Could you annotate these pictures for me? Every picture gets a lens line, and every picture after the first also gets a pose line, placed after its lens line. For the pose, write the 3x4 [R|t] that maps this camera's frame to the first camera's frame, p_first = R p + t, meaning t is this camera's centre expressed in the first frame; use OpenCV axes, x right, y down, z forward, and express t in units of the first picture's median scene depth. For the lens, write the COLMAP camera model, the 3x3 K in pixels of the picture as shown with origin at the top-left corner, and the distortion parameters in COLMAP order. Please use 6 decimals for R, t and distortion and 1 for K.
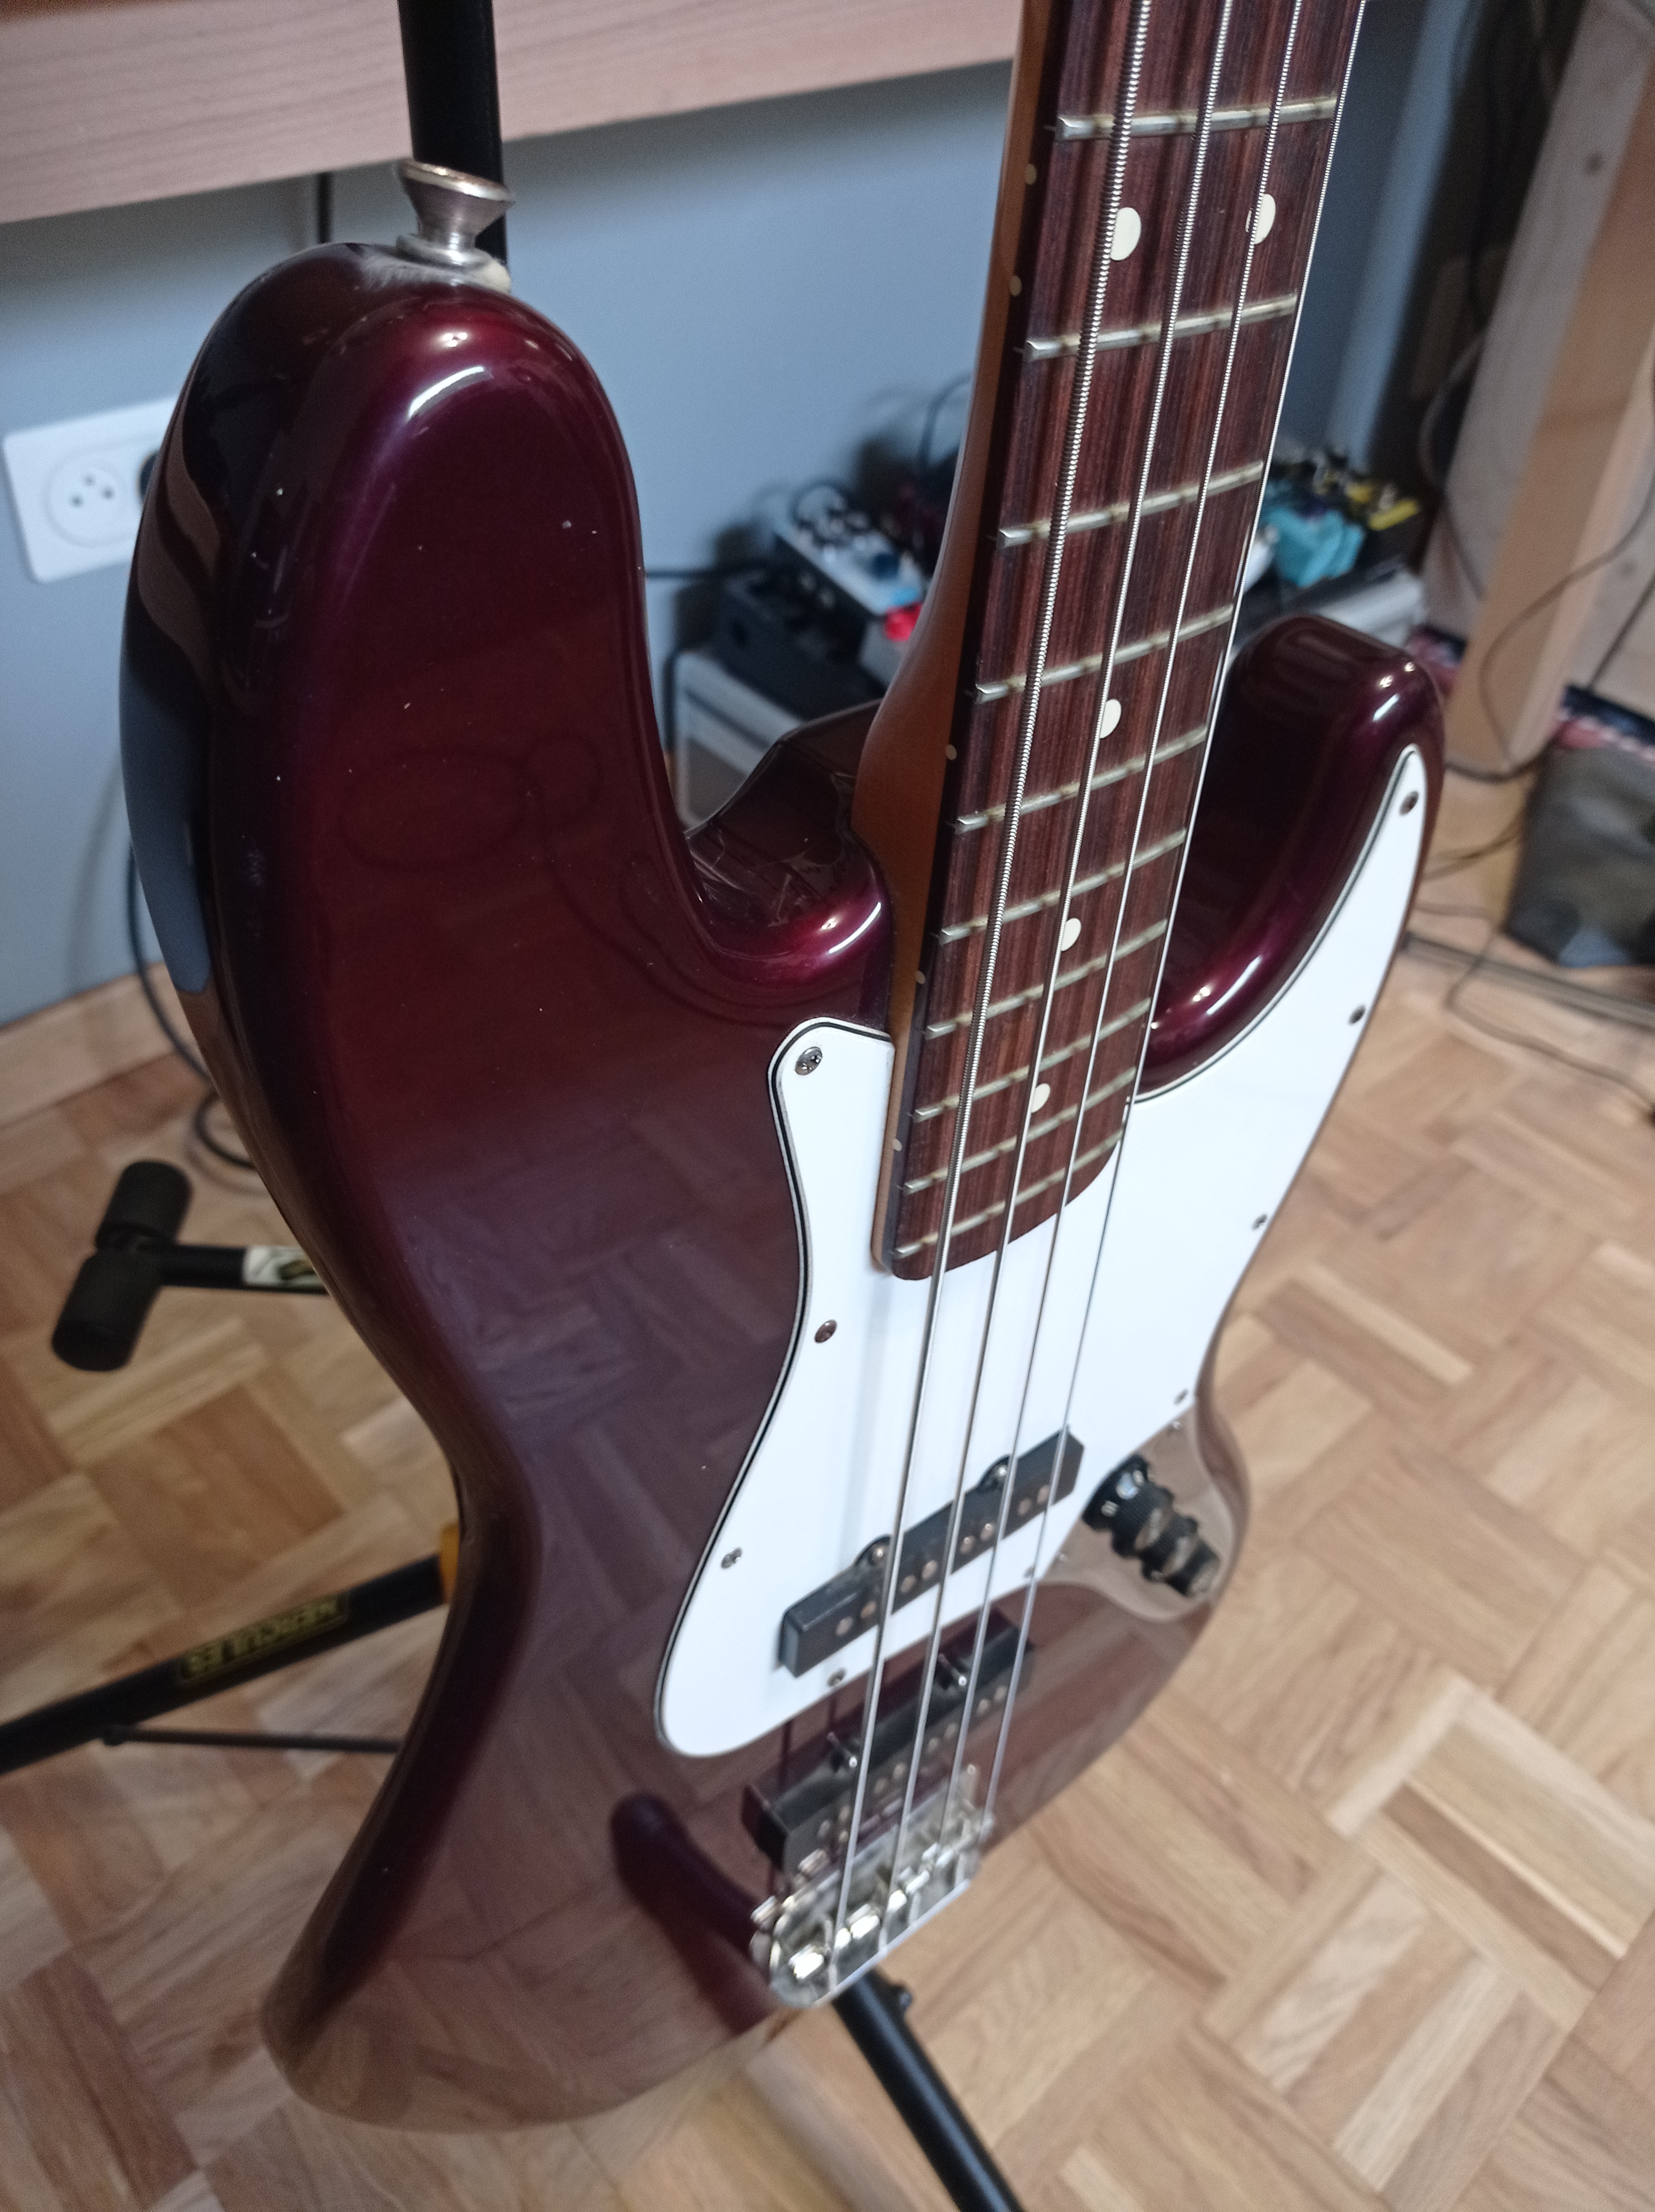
lens RADIAL K [[1765.6, 0, 818.1], [0, 1765.6, 1091.5], [0, 0, 1]] dist [0.008052, 0.001152]
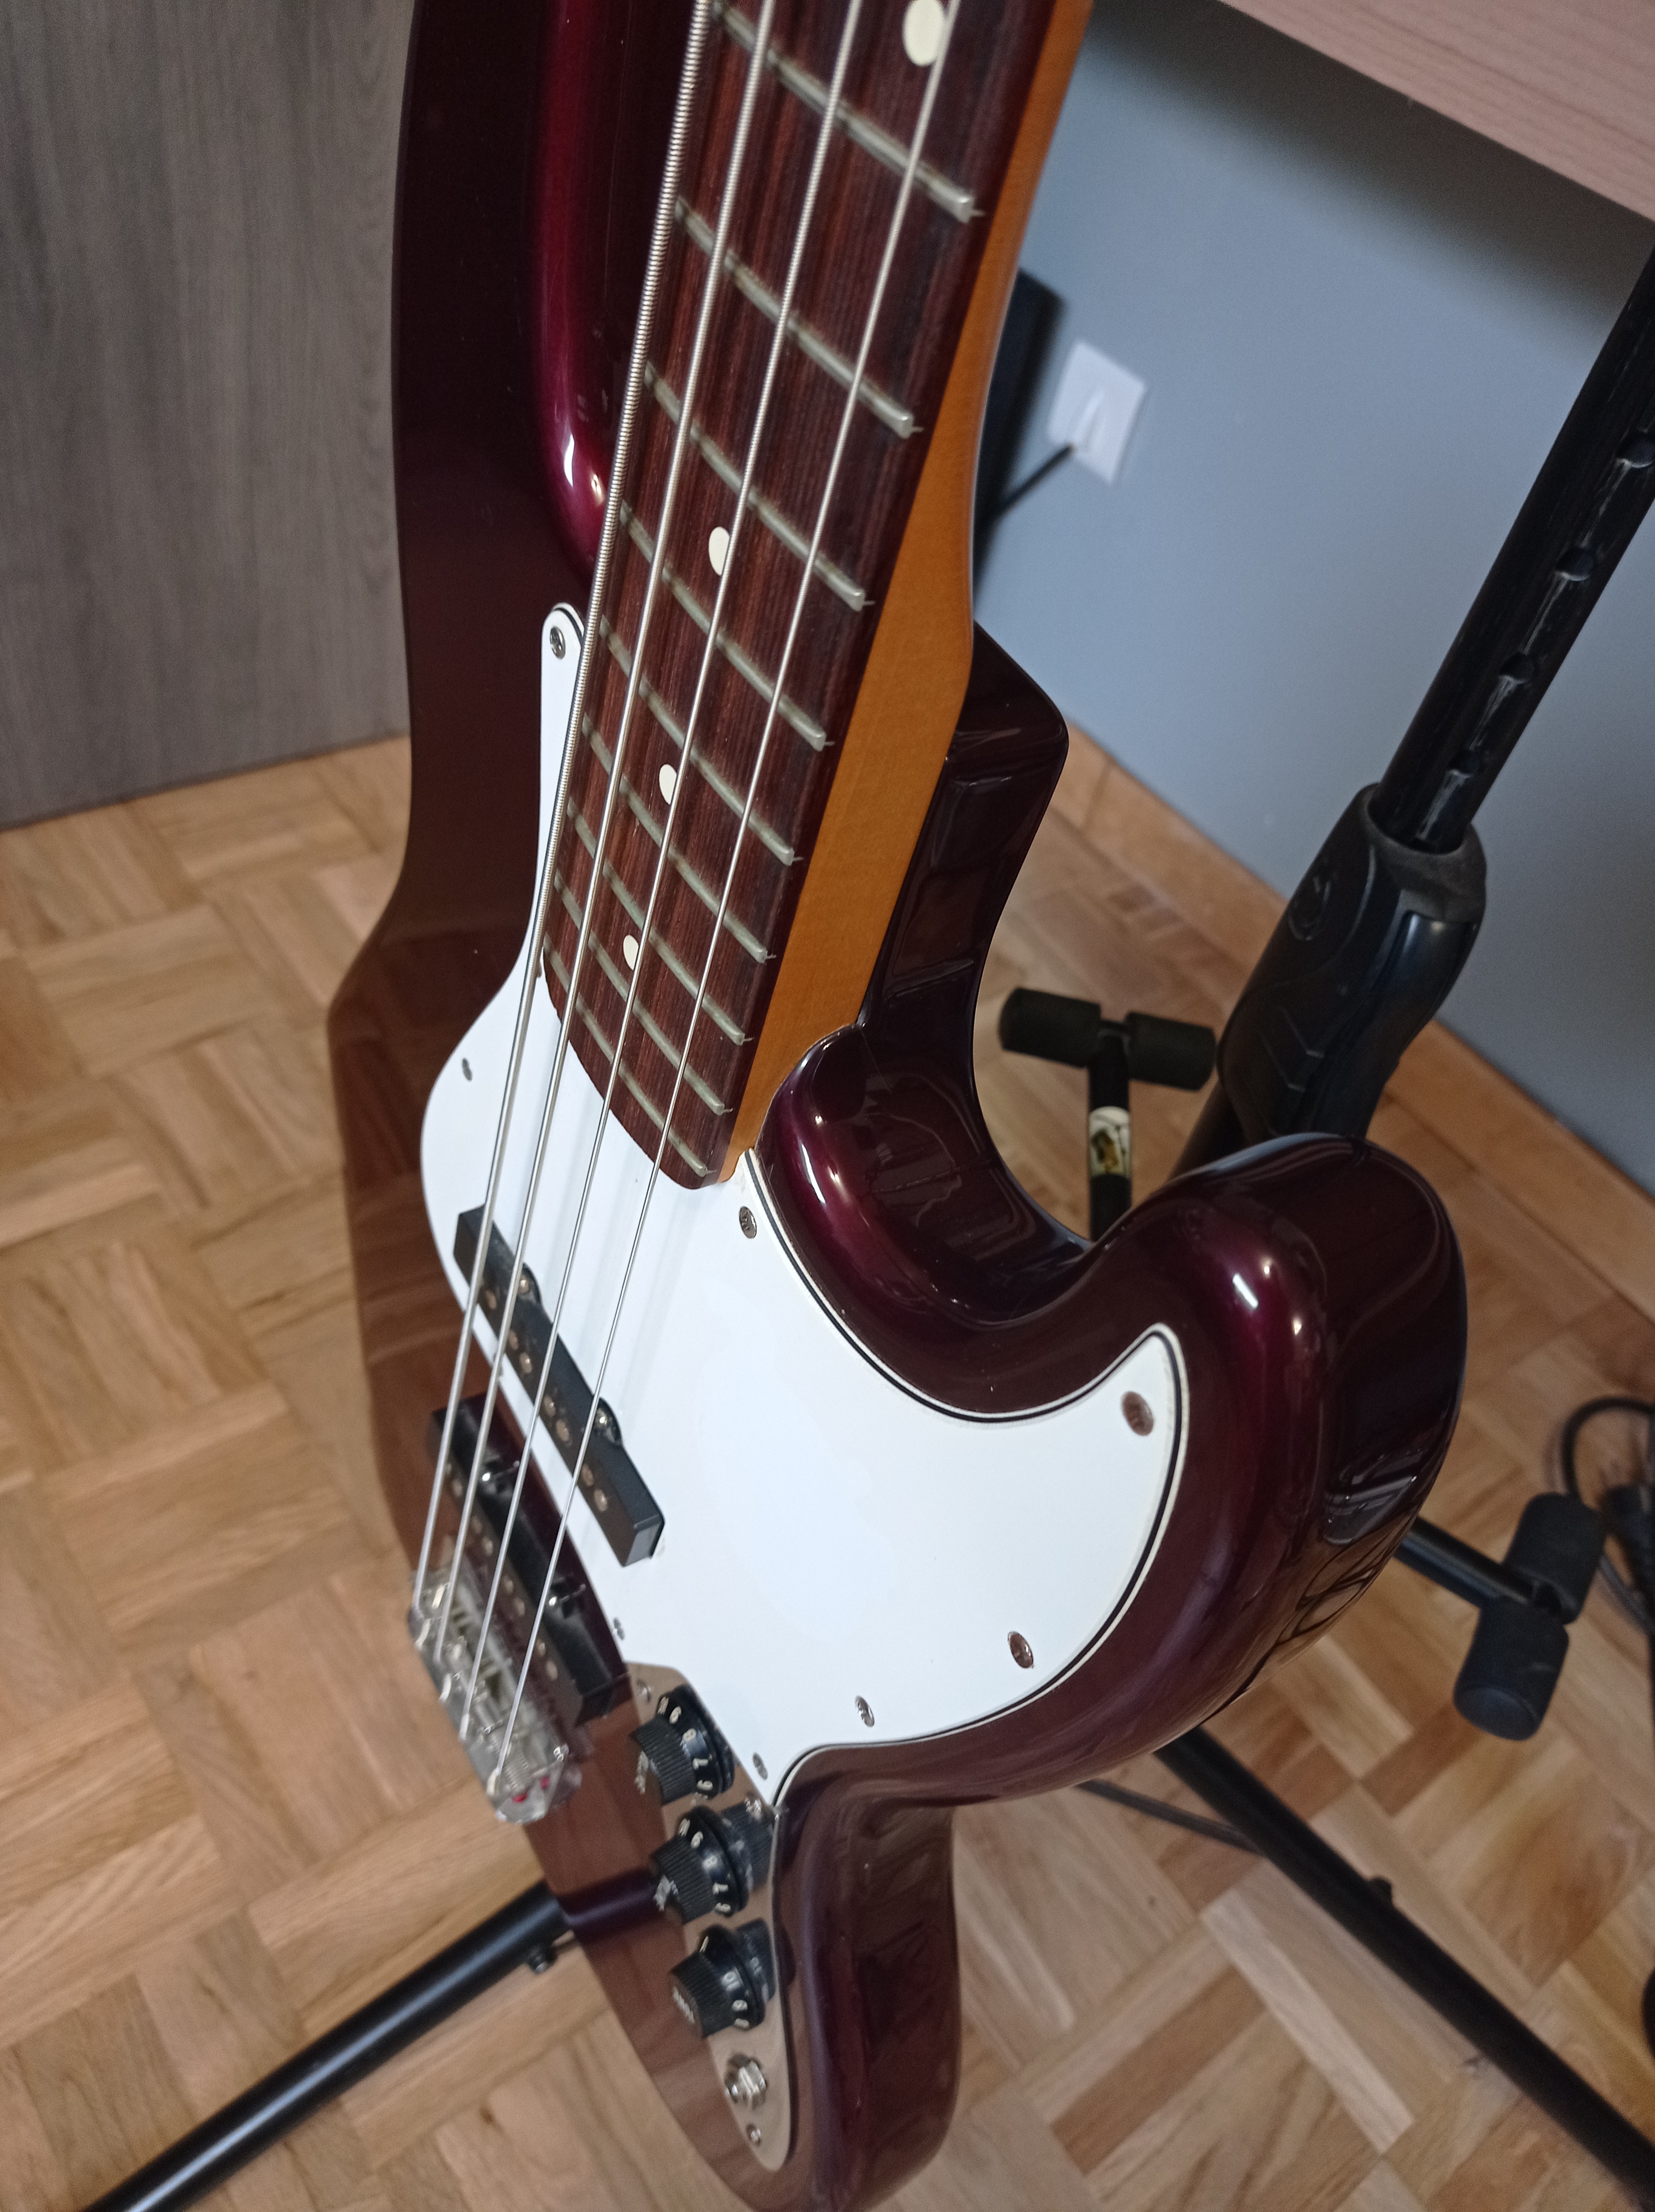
lens RADIAL K [[1750.2, 0, 827.5], [0, 1750.2, 1106.0], [0, 0, 1]] dist [-0.006891, 0.001315]
pose [[-0.119246, 0.656752, -0.744619, 0.578446], [-0.782678, 0.399268, 0.477494, -0.327585], [0.610898, 0.639736, 0.466414, 0.474627]]
